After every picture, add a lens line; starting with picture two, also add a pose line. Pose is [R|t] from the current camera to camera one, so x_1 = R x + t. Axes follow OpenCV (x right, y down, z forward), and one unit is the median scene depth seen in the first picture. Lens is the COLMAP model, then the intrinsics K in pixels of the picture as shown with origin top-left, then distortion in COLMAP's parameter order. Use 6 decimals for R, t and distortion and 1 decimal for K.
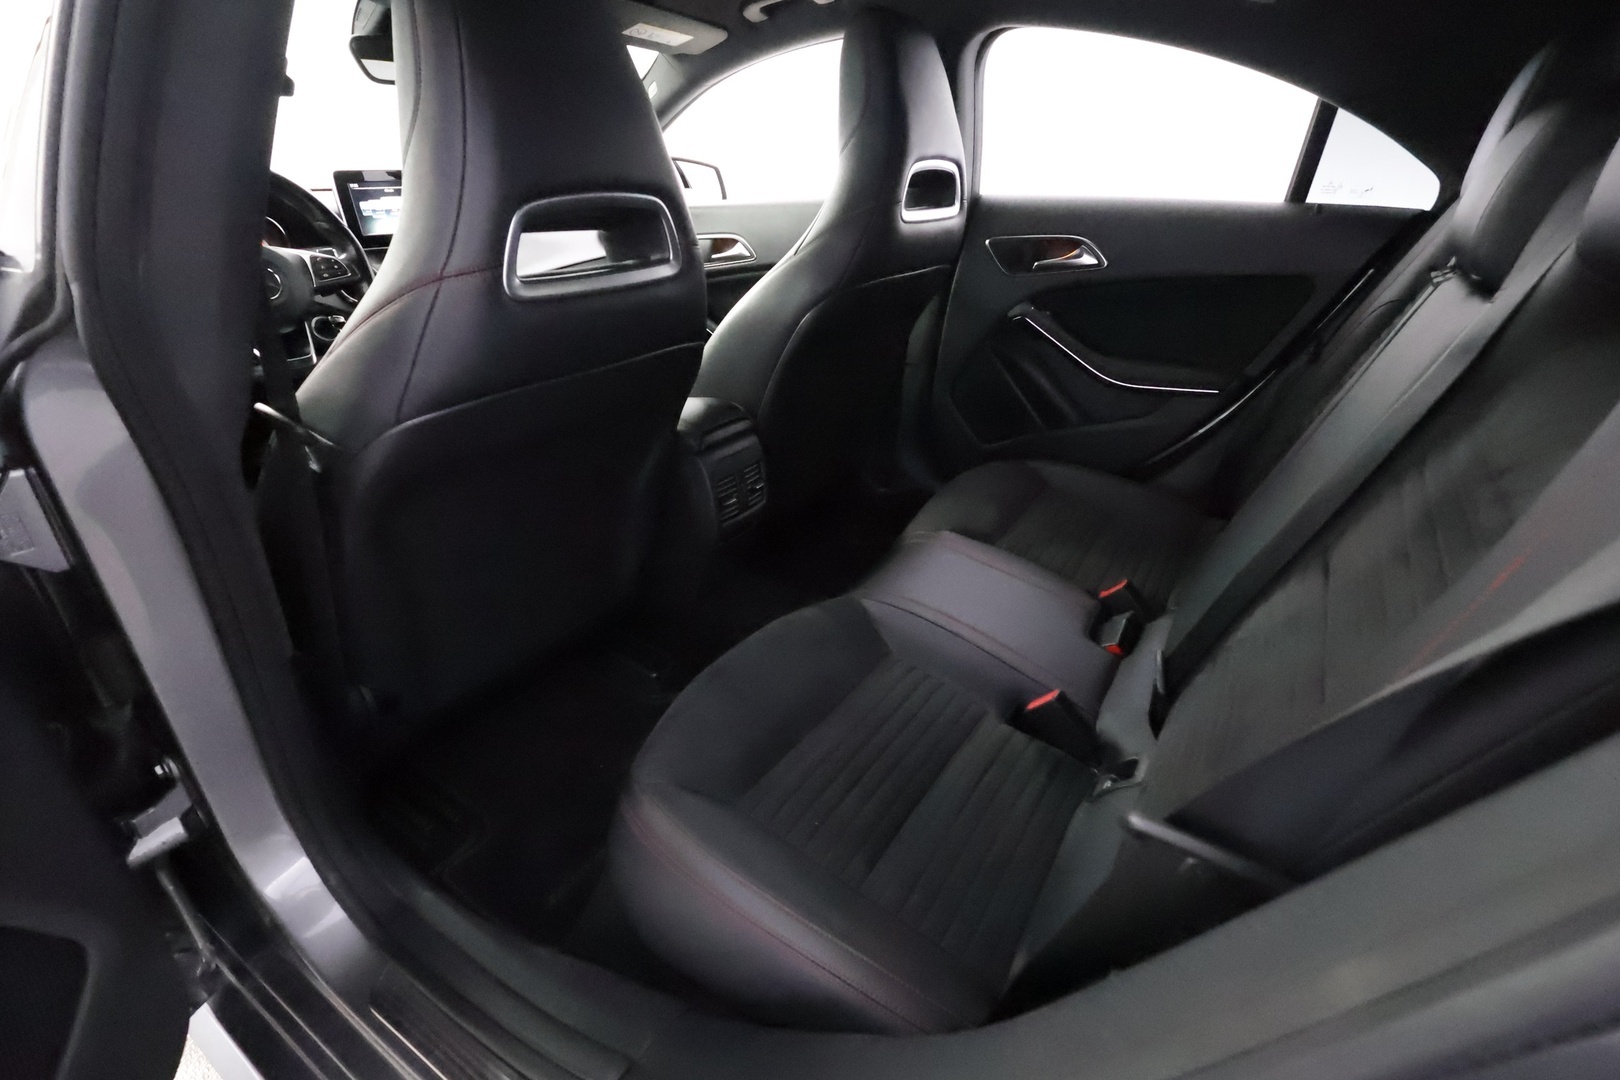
lens RADIAL K [[758.5, 0, 813.6], [0, 758.5, 541.2], [0, 0, 1]] dist [0.000854, -0.000336]
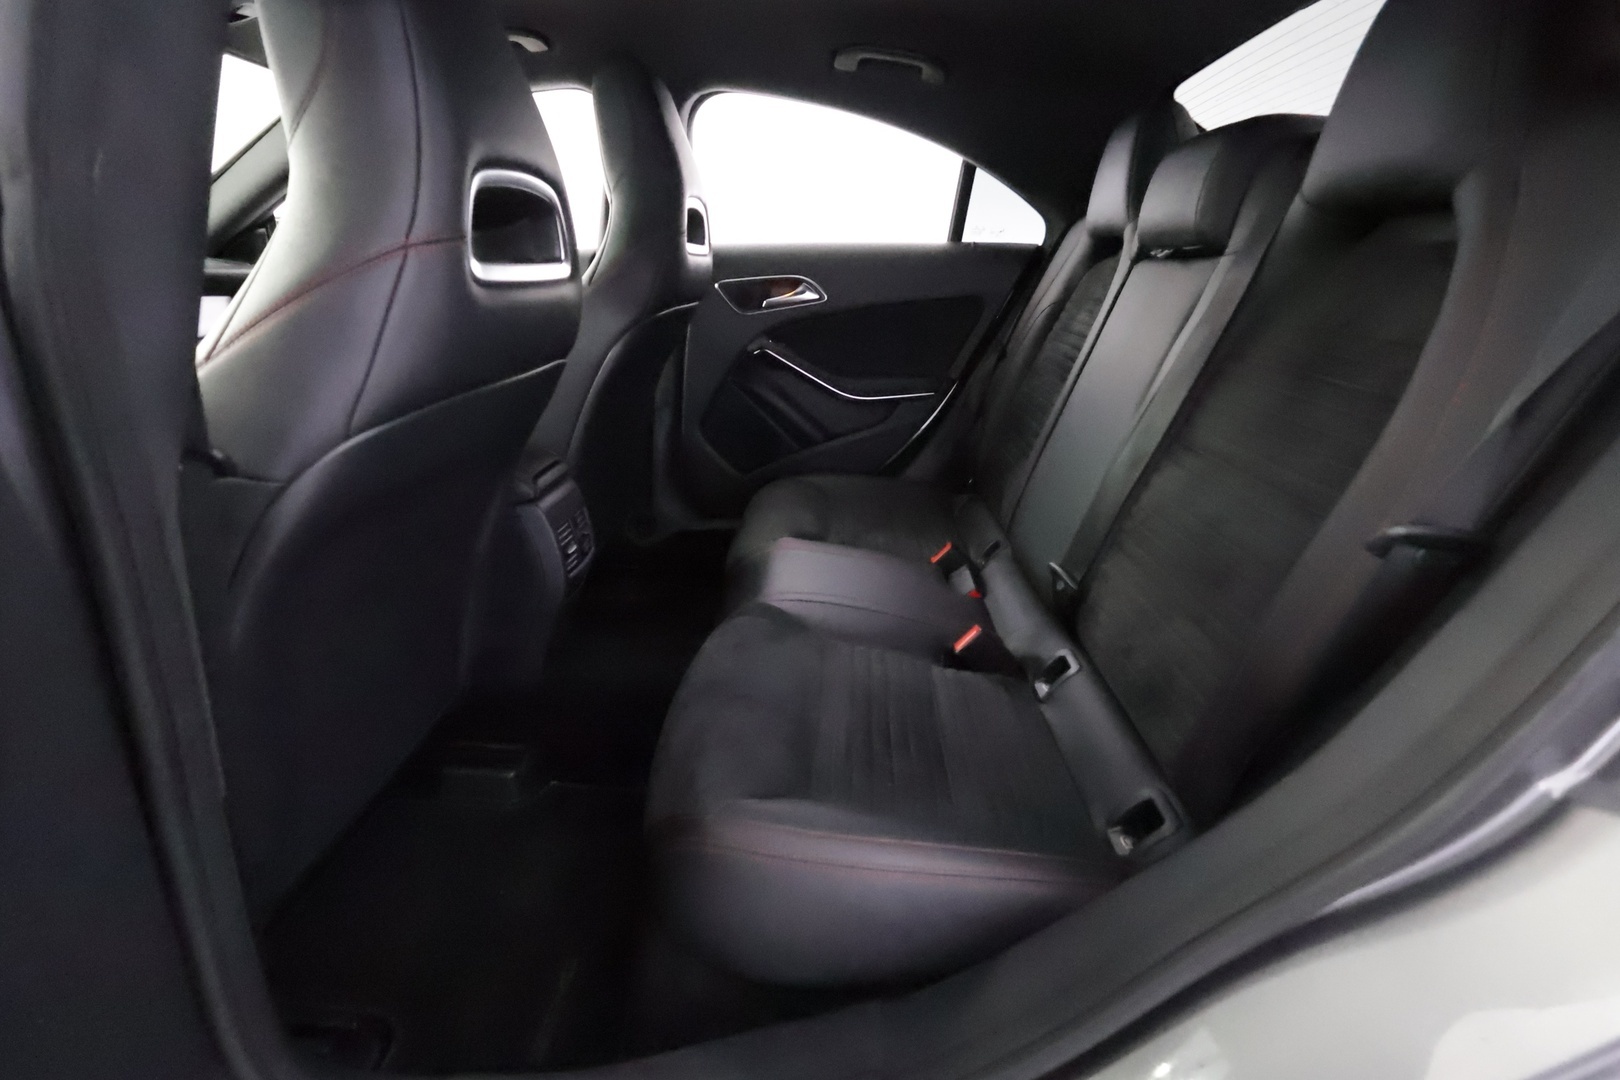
lens RADIAL K [[748.5, 0, 803.5], [0, 748.5, 541.2], [0, 0, 1]] dist [0.001671, 0.000541]
pose [[0.857481, -0.185944, 0.479741, -0.286825], [0.238565, 0.969812, -0.050515, 0.047647], [-0.455866, 0.157765, 0.875955, 0.084881]]
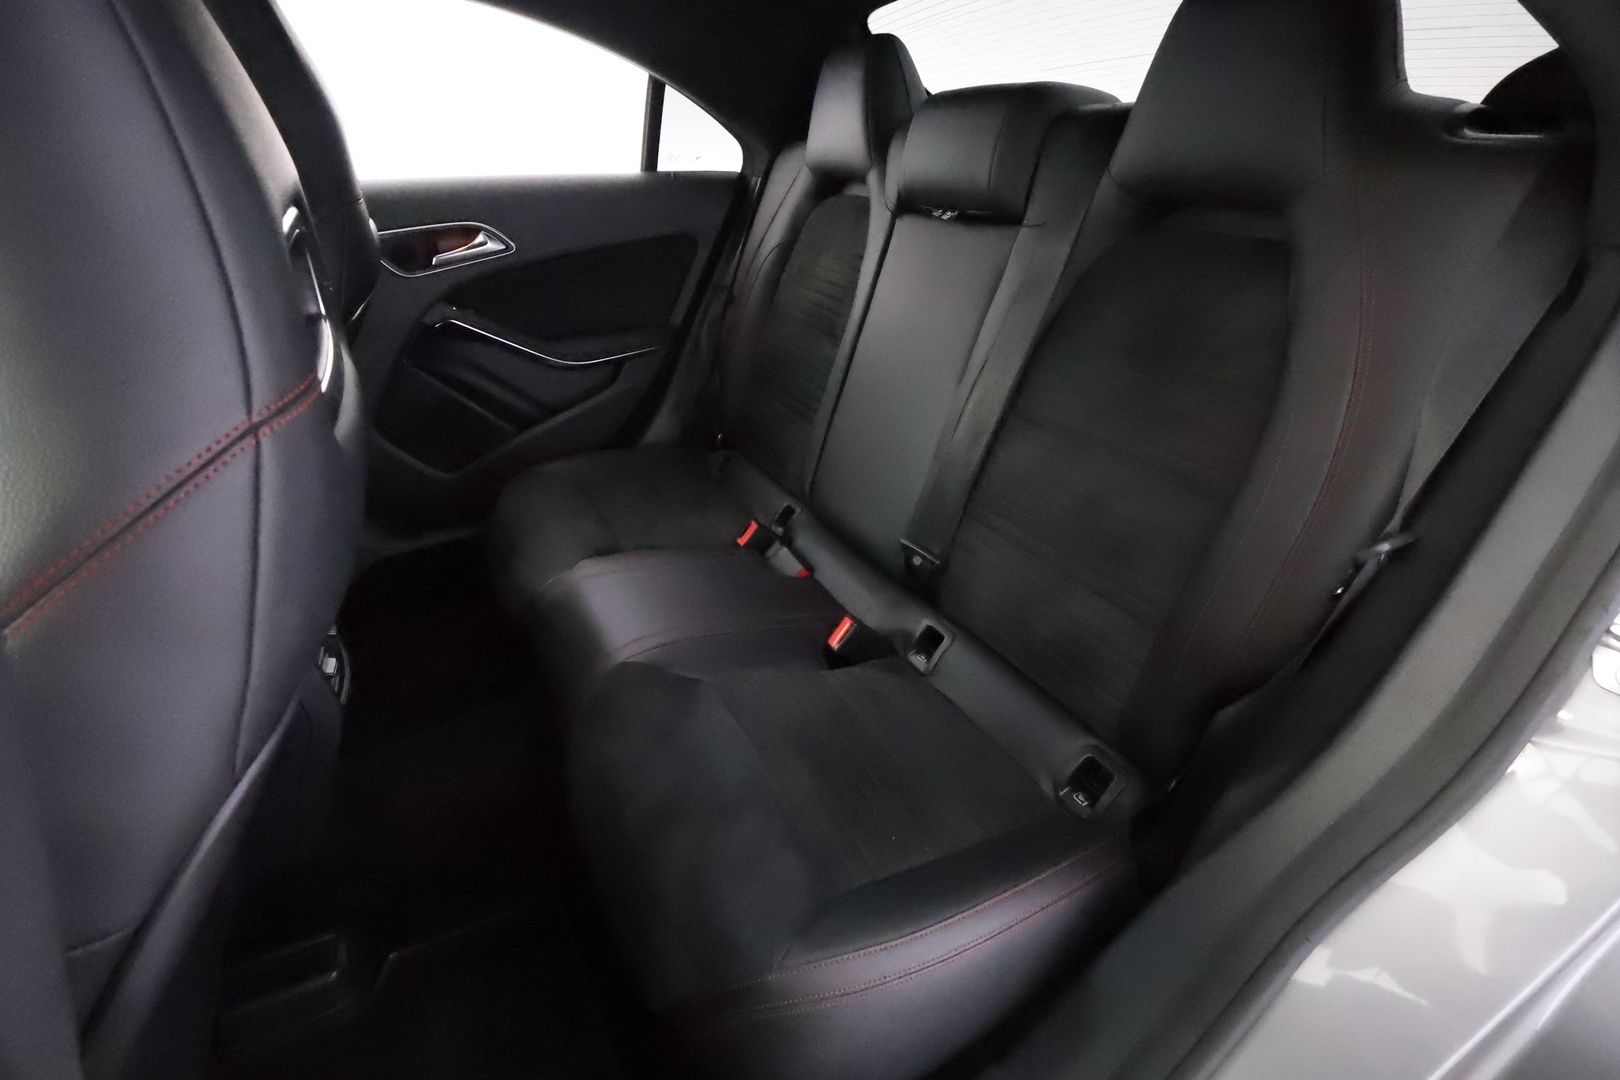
lens RADIAL K [[754.4, 0, 810.0], [0, 754.4, 543.2], [0, 0, 1]] dist [-0.000203, -0.000155]
pose [[0.473926, -0.429064, 0.768959, -0.353253], [0.405476, 0.881502, 0.241958, -0.132918], [-0.781654, 0.197124, 0.591742, 0.256123]]
